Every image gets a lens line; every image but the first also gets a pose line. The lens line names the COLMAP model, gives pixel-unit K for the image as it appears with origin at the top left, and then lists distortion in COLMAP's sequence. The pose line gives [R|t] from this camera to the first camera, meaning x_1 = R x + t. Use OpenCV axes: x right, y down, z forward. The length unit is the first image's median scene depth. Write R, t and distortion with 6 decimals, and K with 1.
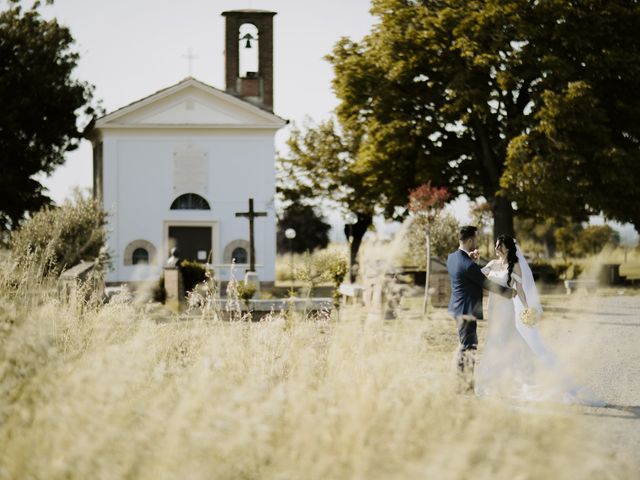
lens RADIAL K [[2106.7, 0, 320.0], [0, 2106.7, 240.0], [0, 0, 1]] dist [-0.025358, 1.493758]
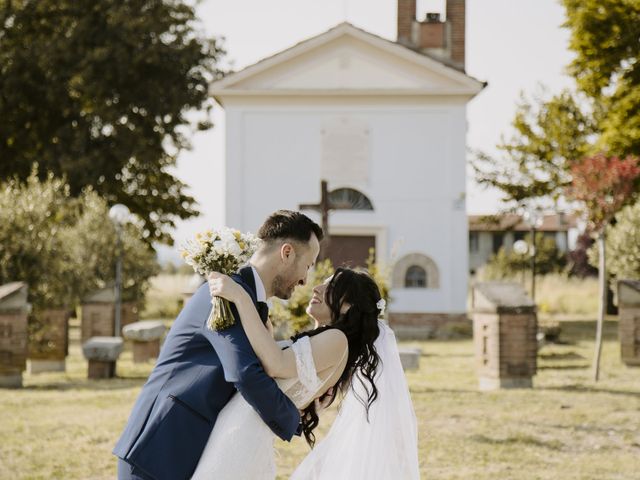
lens RADIAL K [[2168.4, 0, 320.0], [0, 2168.4, 240.0], [0, 0, 1]] dist [-0.028467, 34.043745]
pose [[0.985411, 0.000173, -0.170194, 0.054413], [-0.001911, 0.999948, -0.010048, 0.002791], [0.170183, 0.010227, 0.985359, 0.287303]]
